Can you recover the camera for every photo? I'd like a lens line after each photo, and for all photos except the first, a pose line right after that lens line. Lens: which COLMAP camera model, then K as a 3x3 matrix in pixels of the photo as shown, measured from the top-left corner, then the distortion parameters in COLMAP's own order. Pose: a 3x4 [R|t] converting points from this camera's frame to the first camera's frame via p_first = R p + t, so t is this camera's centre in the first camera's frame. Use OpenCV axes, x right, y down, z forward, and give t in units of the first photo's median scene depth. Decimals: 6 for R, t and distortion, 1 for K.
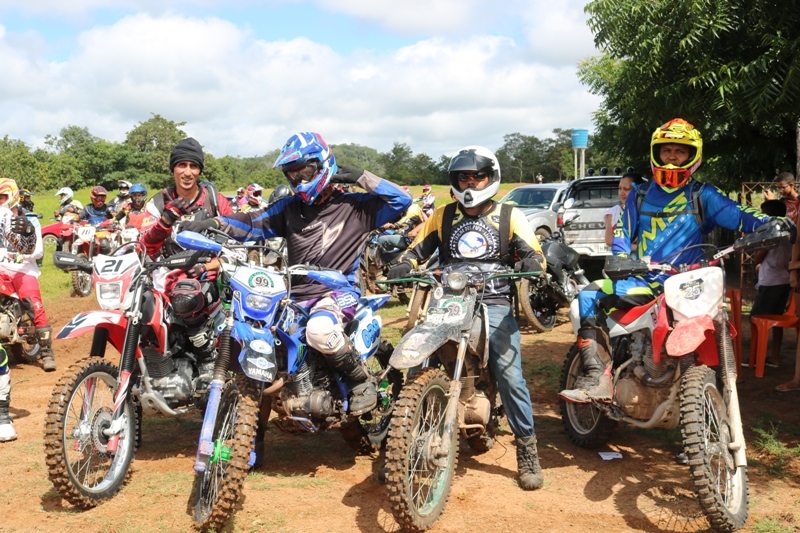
lens RADIAL K [[629.5, 0, 400.2], [0, 629.5, 265.5], [0, 0, 1]] dist [0.002343, -0.019115]
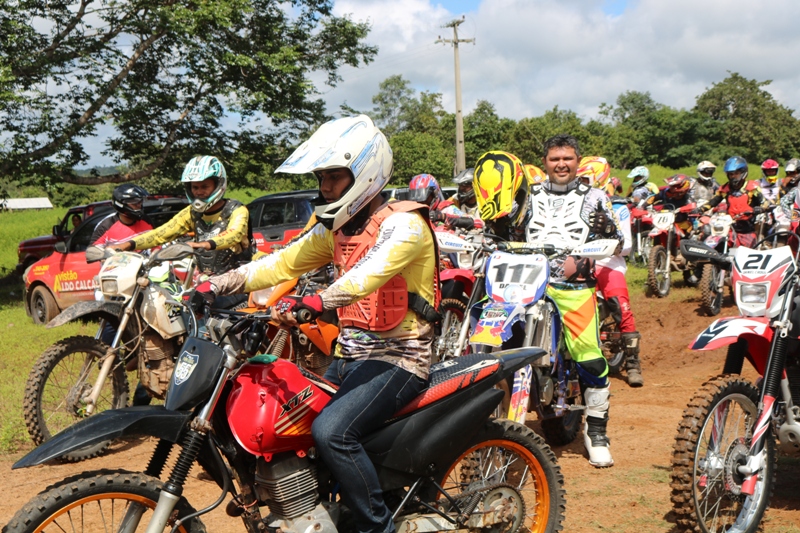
lens RADIAL K [[752.2, 0, 400.0], [0, 752.2, 267.5], [0, 0, 1]] dist [-0.011643, 0.000000]
pose [[0.943727, 0.028201, -0.329522, -0.527999], [-0.026304, 0.999602, 0.010213, 0.009065], [0.329679, -0.000970, 0.944093, -0.039861]]
